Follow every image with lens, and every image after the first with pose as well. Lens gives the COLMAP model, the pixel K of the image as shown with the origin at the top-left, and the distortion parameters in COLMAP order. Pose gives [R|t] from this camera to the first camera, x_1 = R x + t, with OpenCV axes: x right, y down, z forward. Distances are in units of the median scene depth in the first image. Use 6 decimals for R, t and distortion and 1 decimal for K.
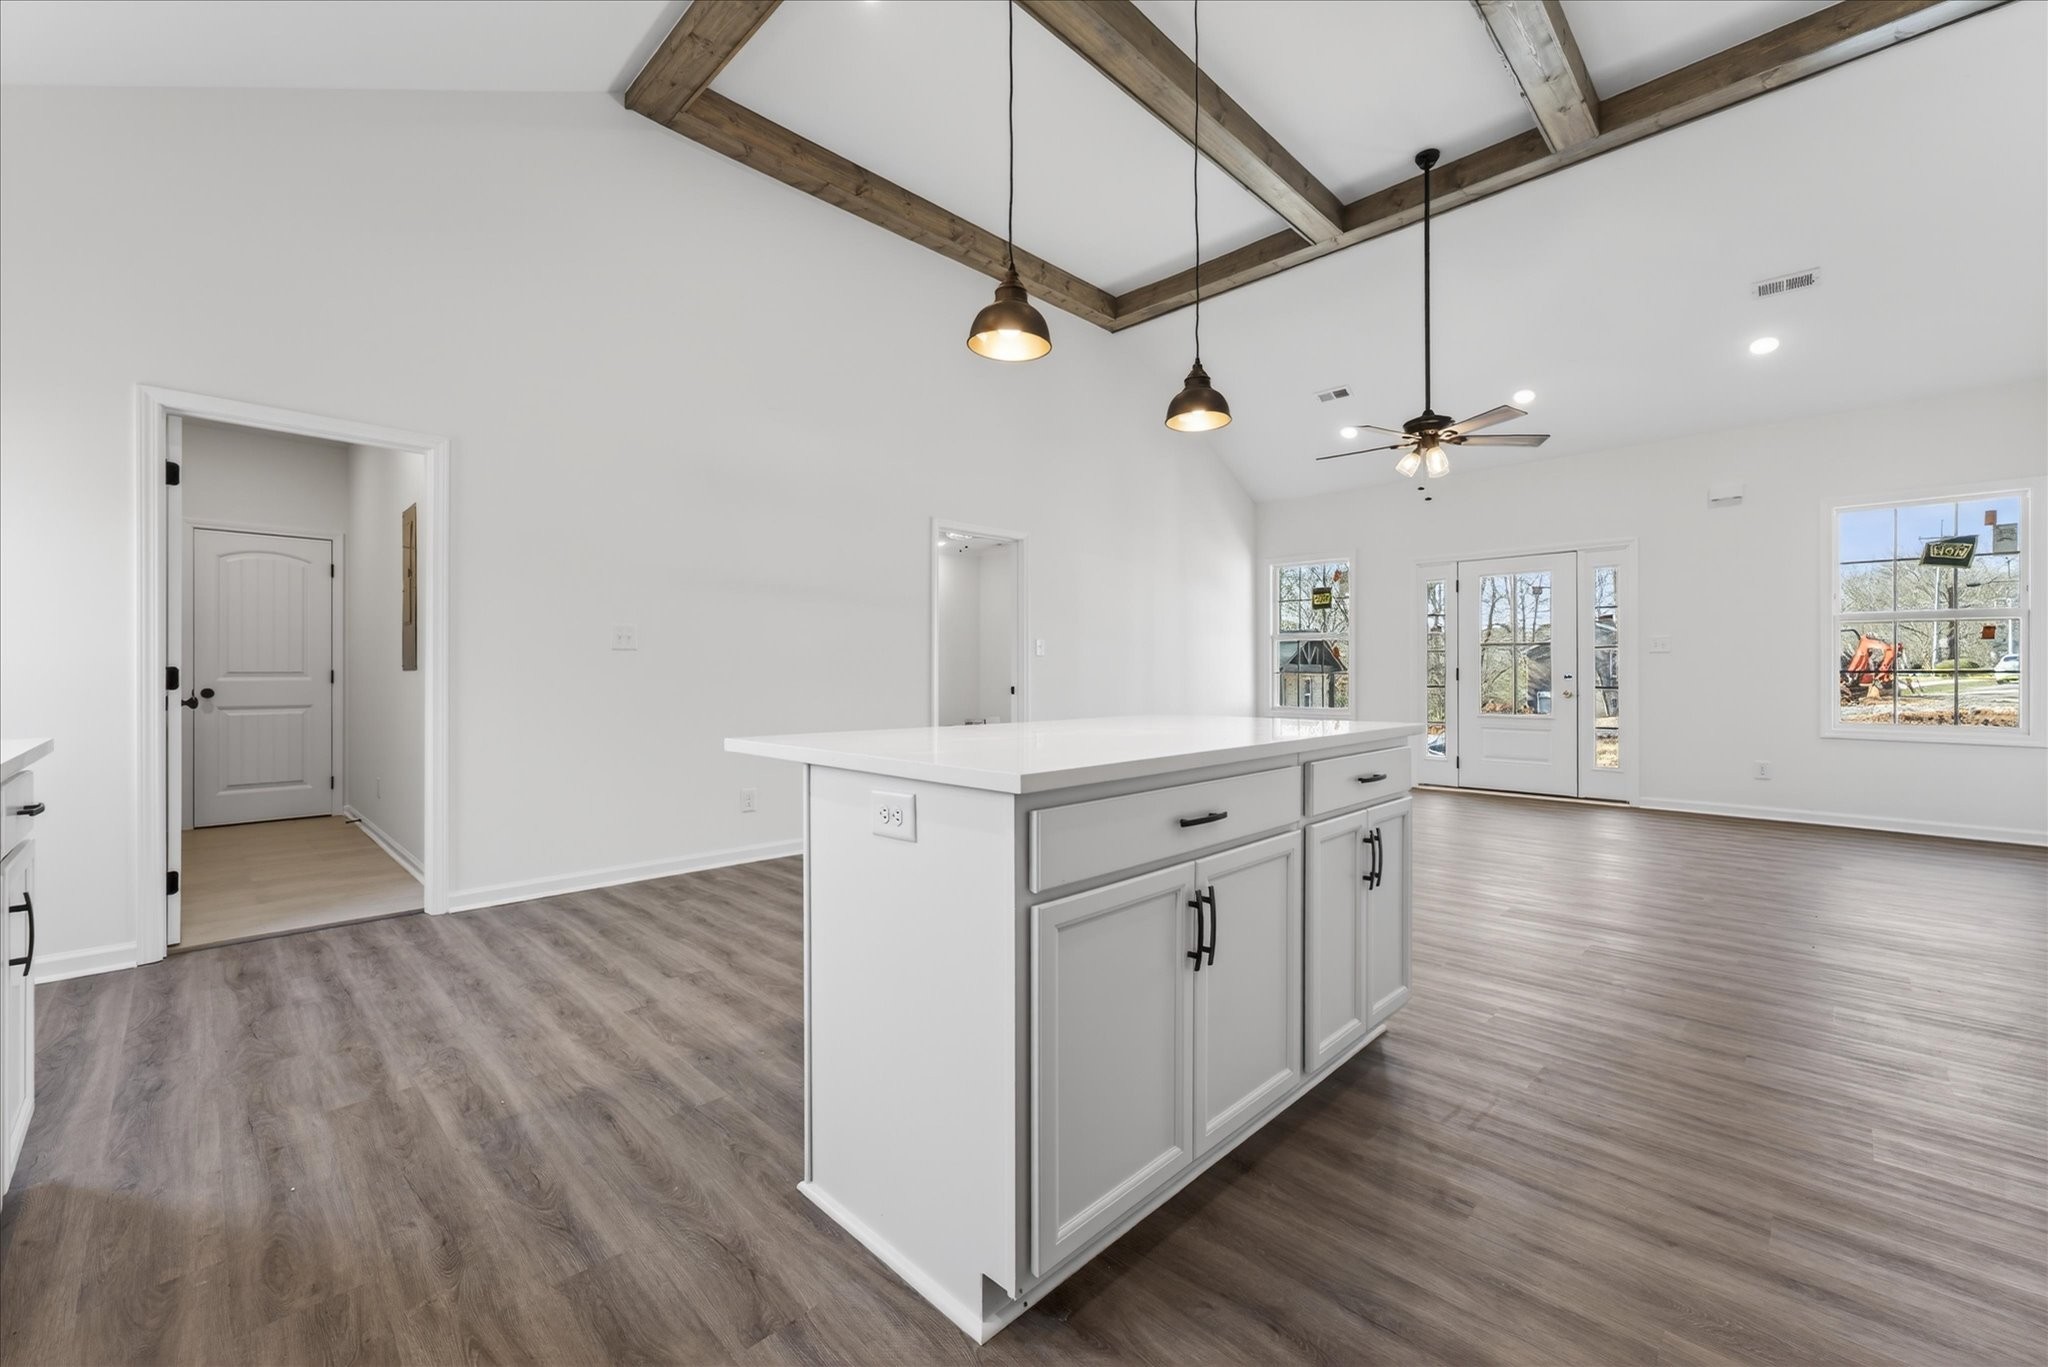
lens RADIAL K [[832.4, 0, 1034.6], [0, 832.4, 677.5], [0, 0, 1]] dist [-0.000944, 0.004885]
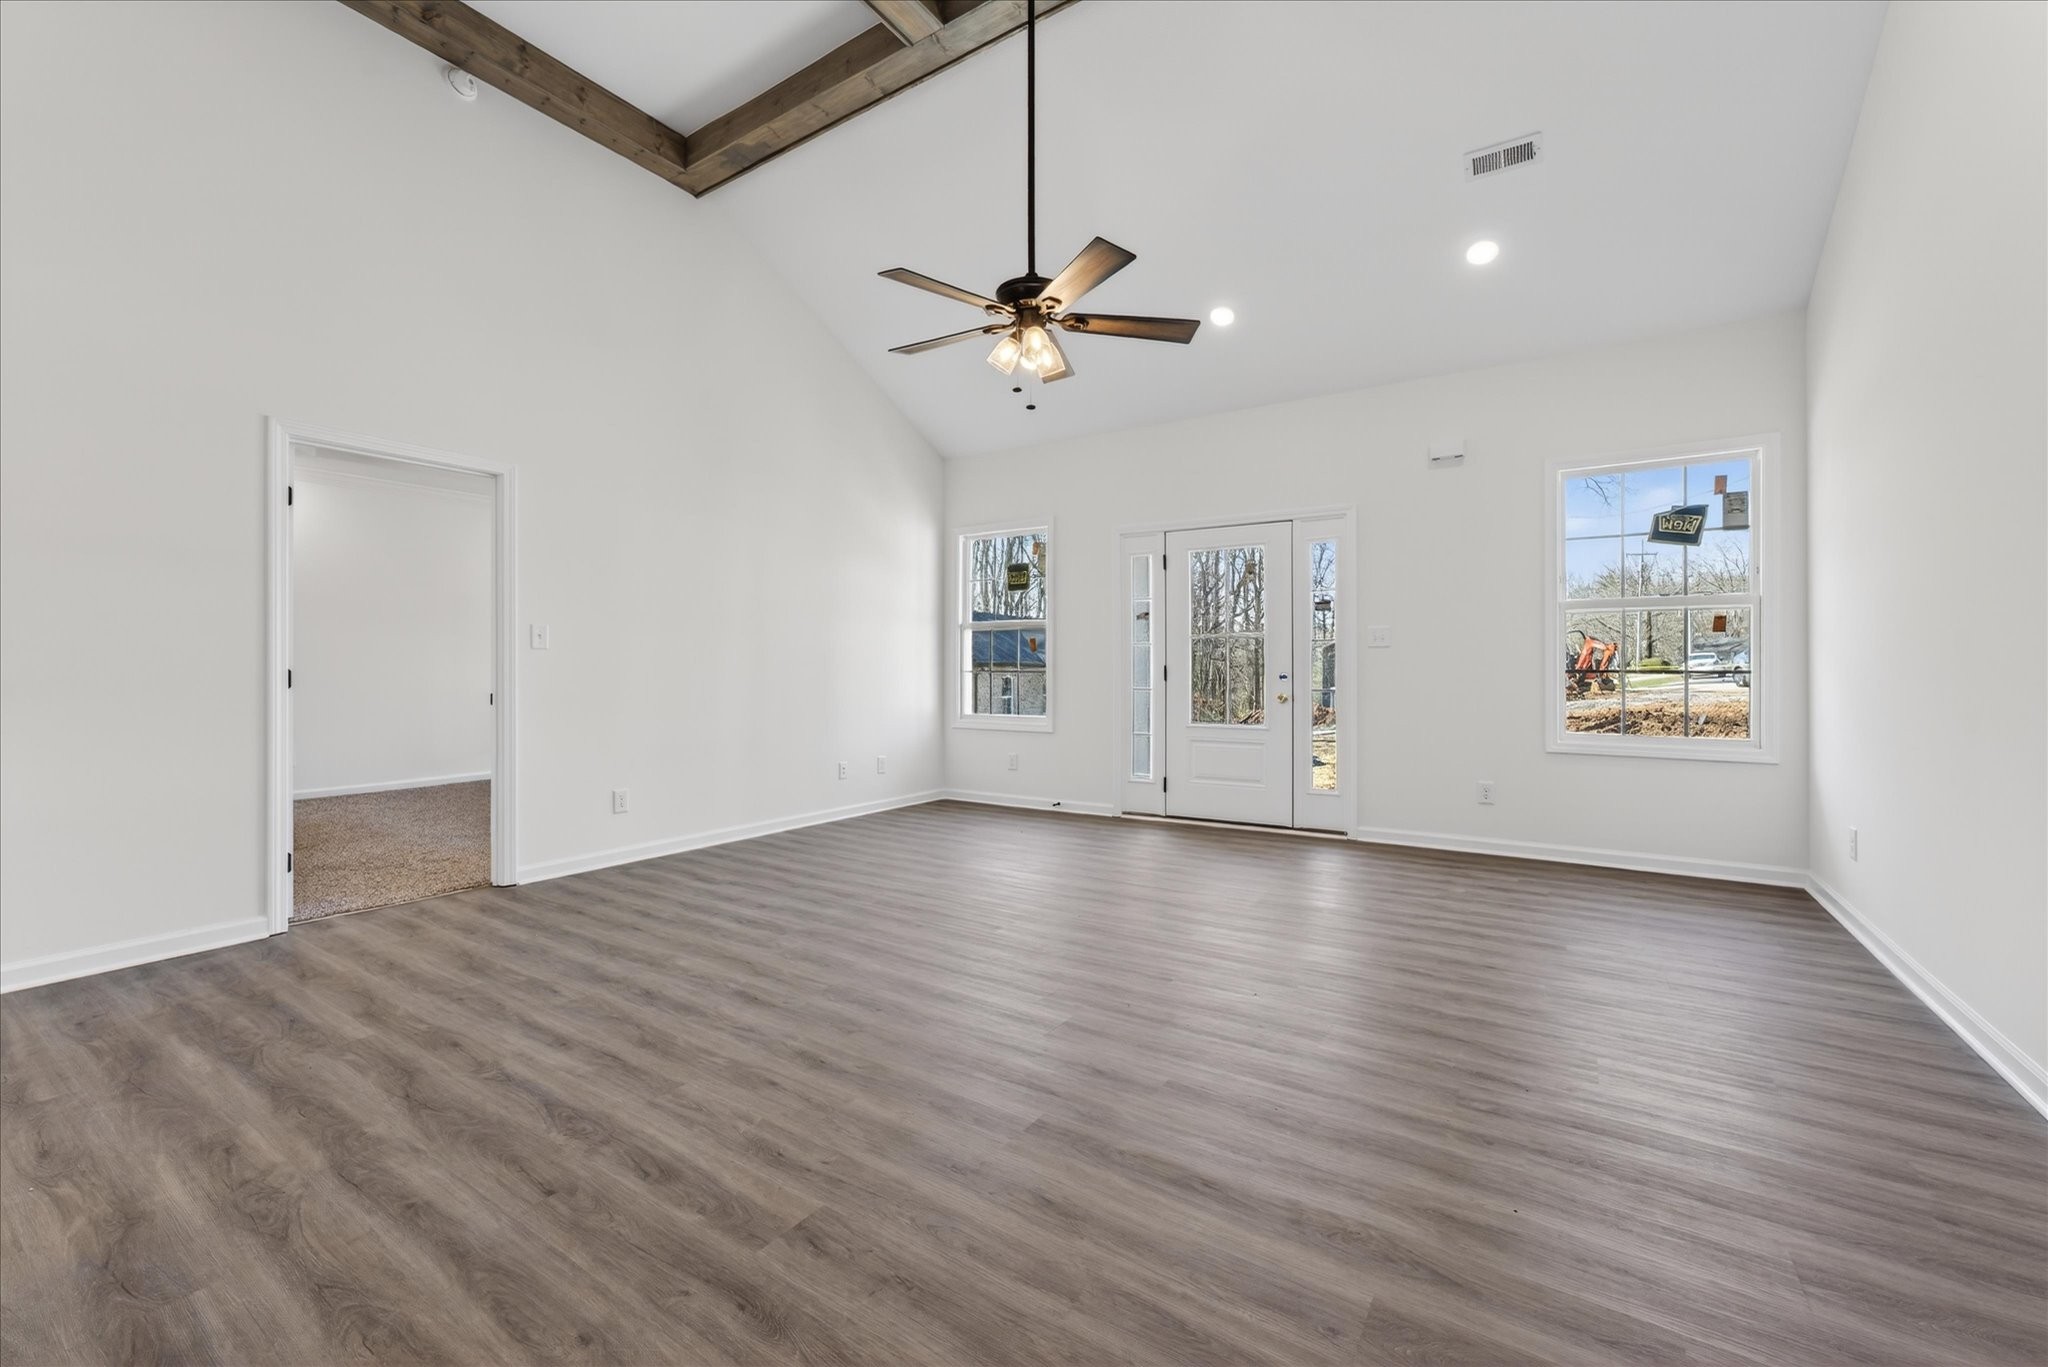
lens RADIAL K [[837.2, 0, 1031.5], [0, 837.2, 670.4], [0, 0, 1]] dist [-0.020439, 0.012910]
pose [[0.981447, 0.000348, 0.191734, 0.255945], [0.000565, 0.999989, -0.004708, -0.003455], [-0.191734, 0.004729, 0.981436, 0.264114]]
